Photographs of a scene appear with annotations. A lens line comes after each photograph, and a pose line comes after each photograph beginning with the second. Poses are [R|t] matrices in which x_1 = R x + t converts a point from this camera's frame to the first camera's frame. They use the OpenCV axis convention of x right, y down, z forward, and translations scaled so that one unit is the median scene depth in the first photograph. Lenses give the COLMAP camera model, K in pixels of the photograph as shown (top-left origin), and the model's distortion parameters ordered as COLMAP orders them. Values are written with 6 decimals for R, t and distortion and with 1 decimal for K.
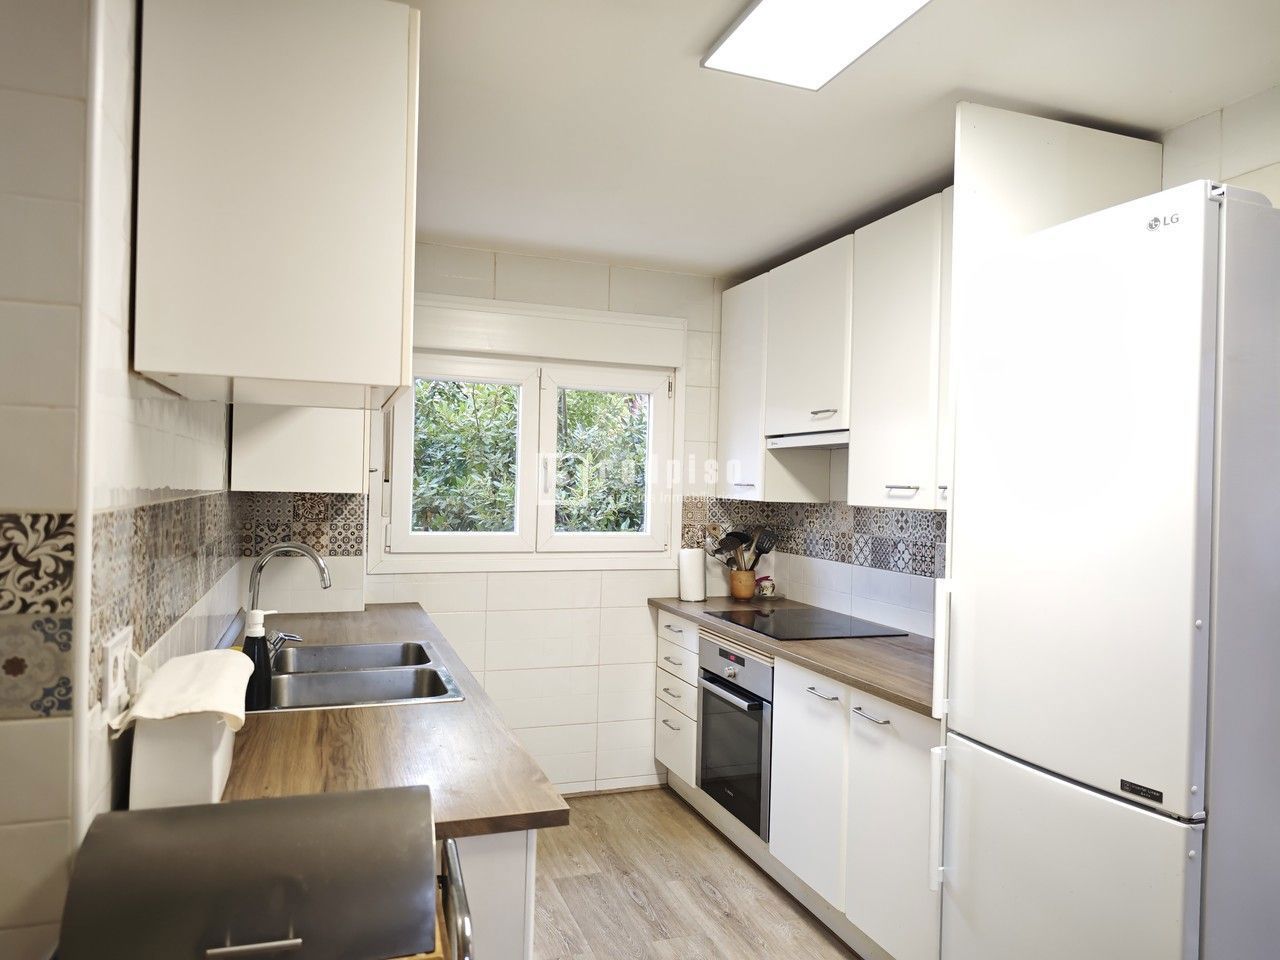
lens RADIAL K [[865.5, 0, 645.3], [0, 865.5, 490.7], [0, 0, 1]] dist [0.006414, -0.006784]
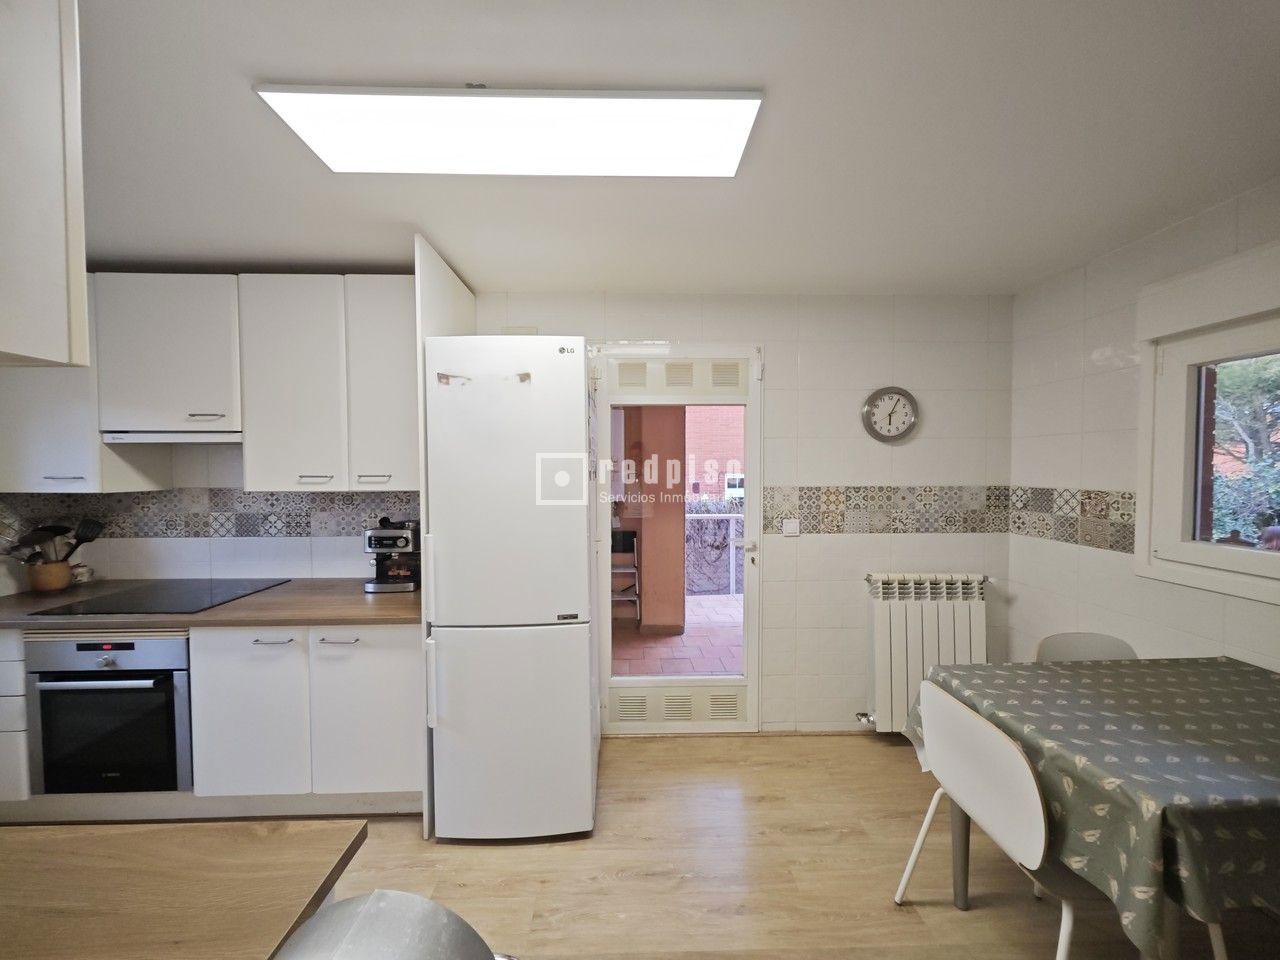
lens RADIAL K [[455.1, 0, 635.5], [0, 455.1, 478.5], [0, 0, 1]] dist [-0.002398, -0.000277]
pose [[0.319247, -0.049481, 0.946379, -0.194479], [0.018574, 0.998771, 0.045954, -0.020128], [-0.947490, 0.002907, 0.319774, 0.221409]]
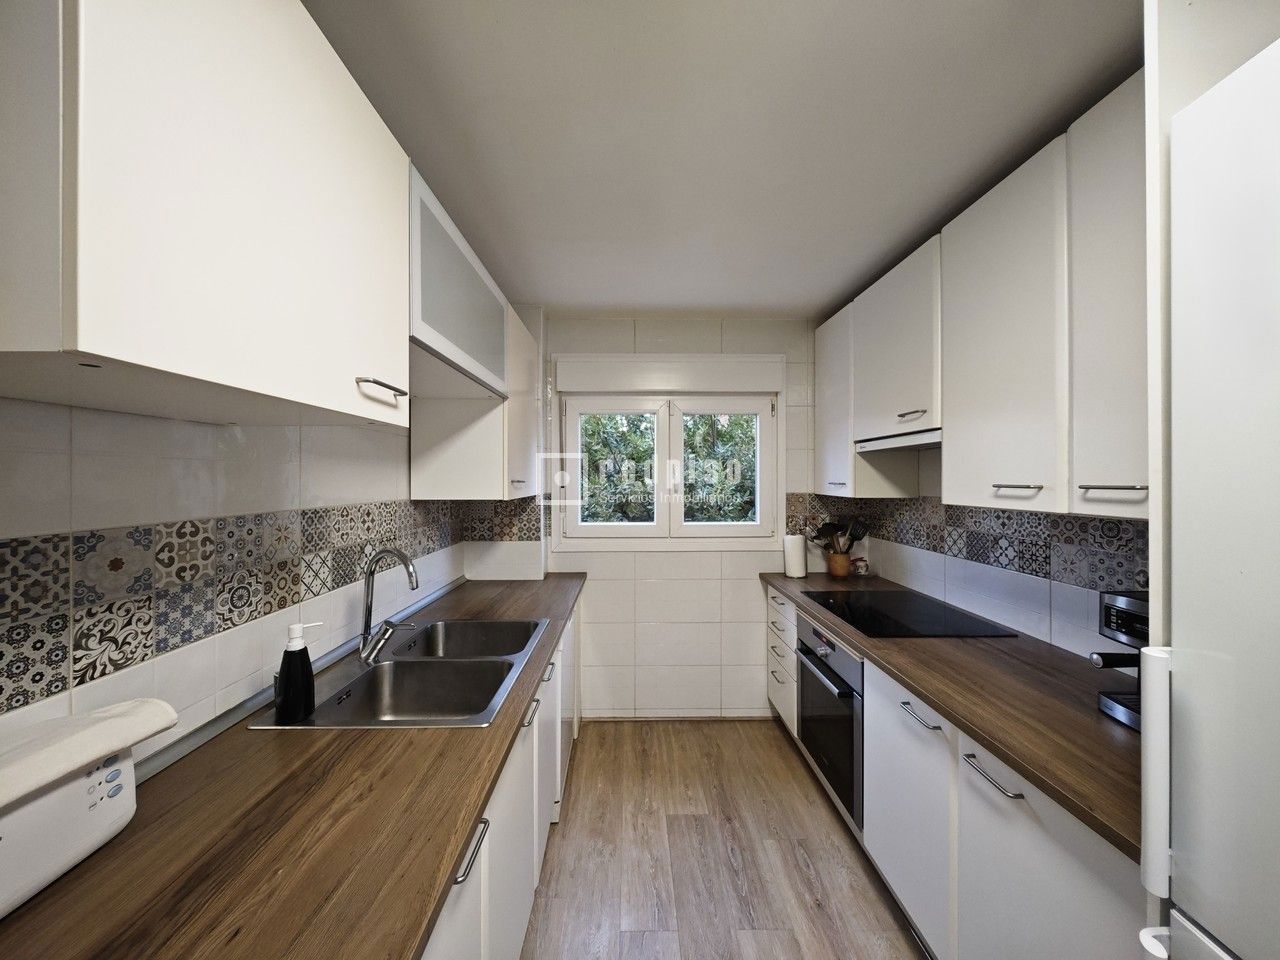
lens RADIAL K [[455.1, 0, 635.7], [0, 455.1, 481.4], [0, 0, 1]] dist [-0.002398, -0.000277]
pose [[0.942838, -0.024476, -0.332352, 0.068877], [0.022346, 0.999698, -0.010228, -0.010587], [0.332502, 0.002217, 0.943100, 0.353833]]
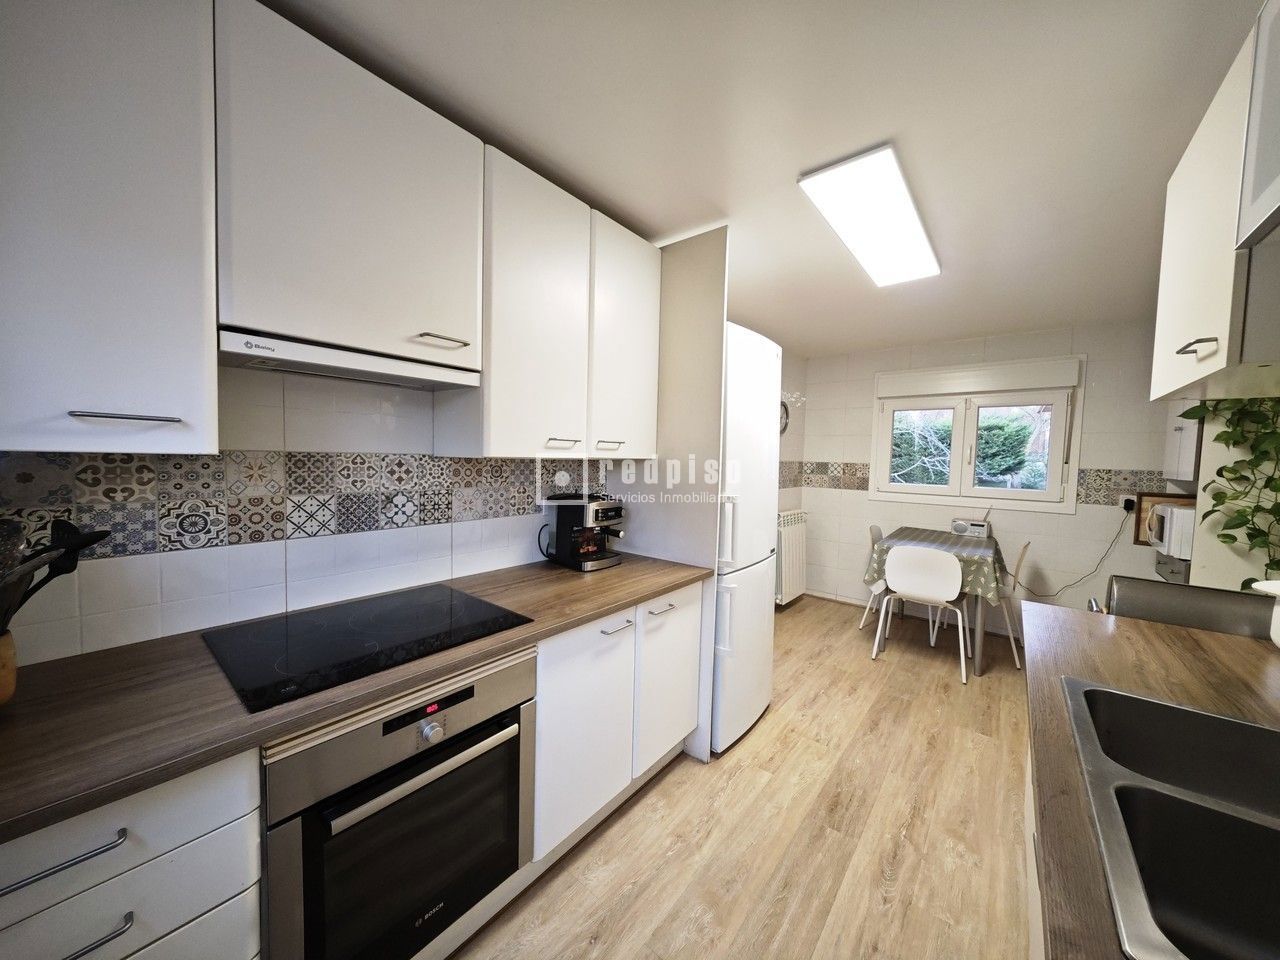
lens RADIAL K [[455.1, 0, 639.5], [0, 455.1, 479.6], [0, 0, 1]] dist [-0.002398, -0.000277]
pose [[-0.505708, -0.081070, 0.858887, -0.235645], [-0.028416, 0.996600, 0.077337, -0.000651], [-0.862237, 0.014704, -0.506292, 1.003629]]
